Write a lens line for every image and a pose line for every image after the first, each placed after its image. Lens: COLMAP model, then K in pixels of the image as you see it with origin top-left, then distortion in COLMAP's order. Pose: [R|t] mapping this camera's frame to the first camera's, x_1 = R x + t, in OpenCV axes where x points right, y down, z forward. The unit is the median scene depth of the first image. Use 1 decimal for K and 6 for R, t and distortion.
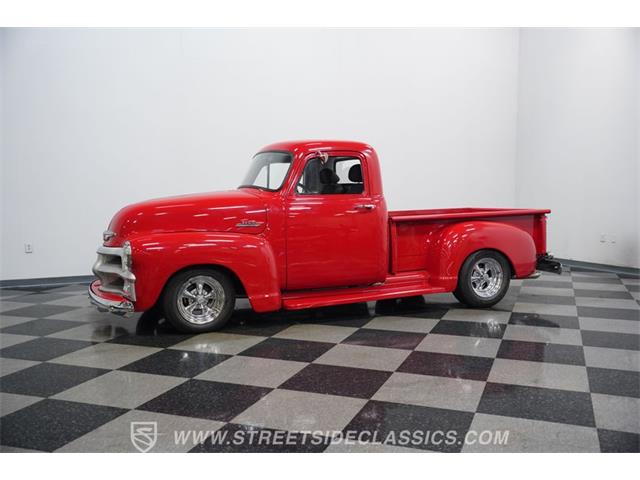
lens RADIAL K [[646.1, 0, 286.6], [0, 646.1, 238.7], [0, 0, 1]] dist [0.046462, -0.005641]
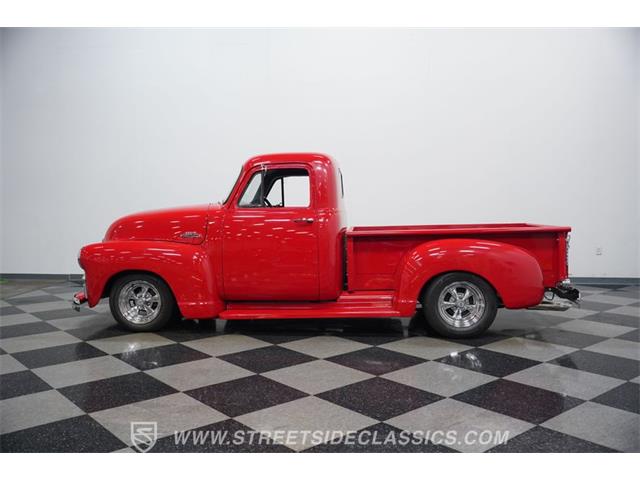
lens RADIAL K [[576.0, 0, 344.2], [0, 576.0, 221.8], [0, 0, 1]] dist [0.030408, -0.000050]
pose [[0.896235, 0.022002, -0.443034, 0.528798], [-0.040082, 0.998700, -0.031486, -0.021238], [0.441766, 0.045976, 0.895952, 0.232564]]
